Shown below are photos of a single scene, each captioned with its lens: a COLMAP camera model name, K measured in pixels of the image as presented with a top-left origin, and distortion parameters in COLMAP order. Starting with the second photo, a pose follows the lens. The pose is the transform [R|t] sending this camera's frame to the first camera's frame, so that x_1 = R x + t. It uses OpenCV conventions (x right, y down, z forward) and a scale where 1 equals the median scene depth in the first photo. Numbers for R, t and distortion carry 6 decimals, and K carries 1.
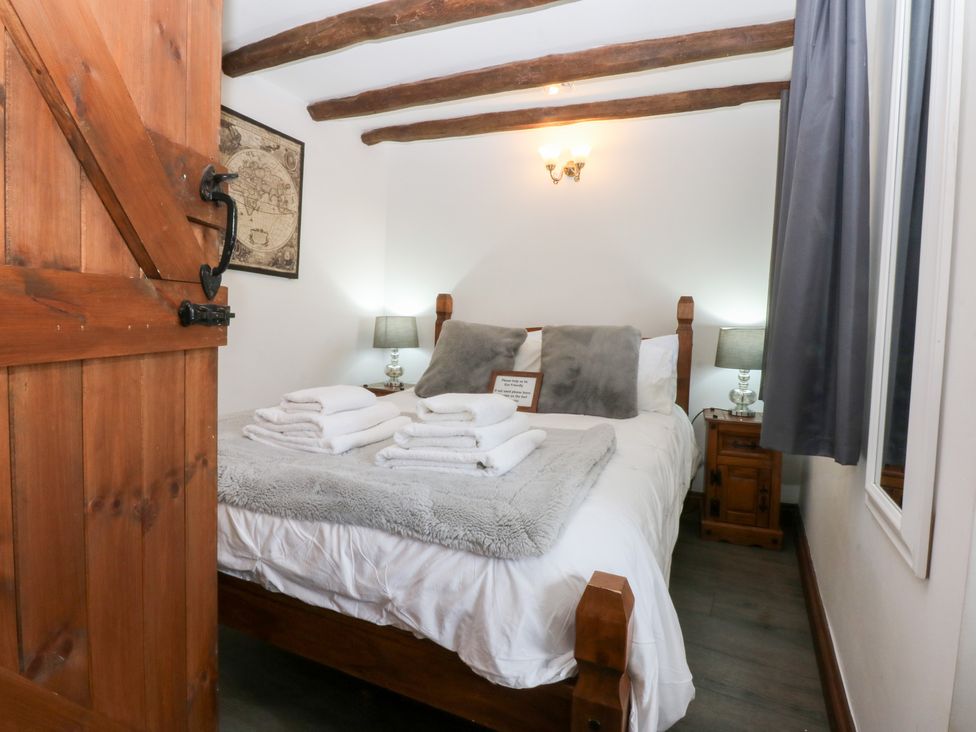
lens RADIAL K [[507.9, 0, 492.0], [0, 507.9, 362.2], [0, 0, 1]] dist [-0.016703, -0.006096]
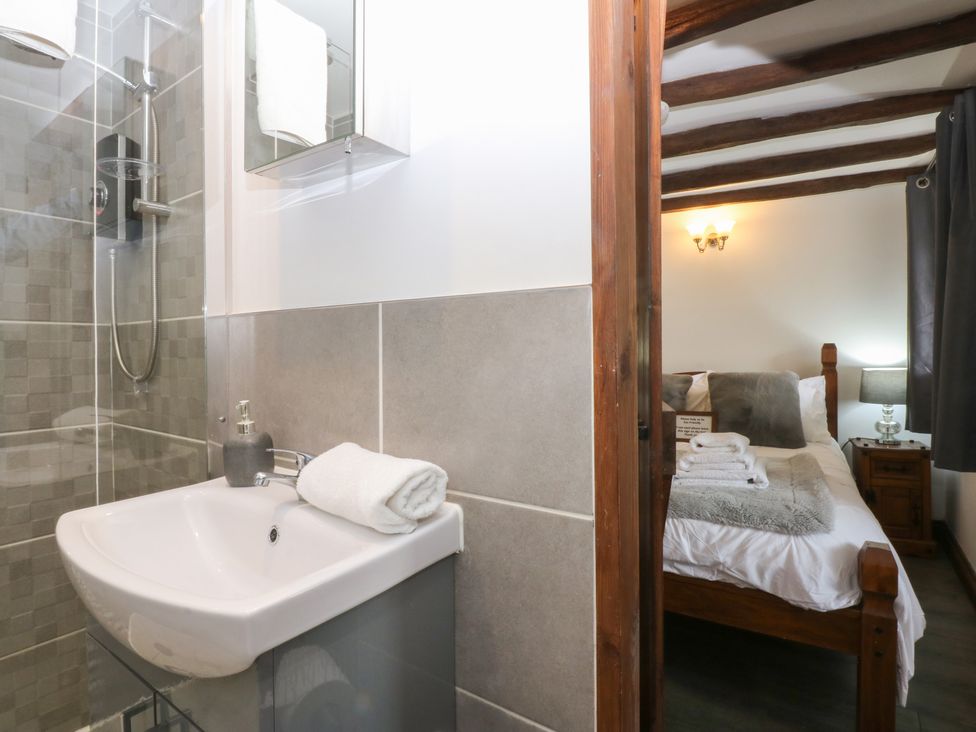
lens RADIAL K [[507.9, 0, 487.7], [0, 507.9, 361.5], [0, 0, 1]] dist [-0.016703, -0.006096]
pose [[0.990981, -0.036110, -0.129042, -0.590329], [0.028005, 0.997552, -0.064080, -0.078921], [0.131040, 0.059888, 0.989567, -0.616202]]
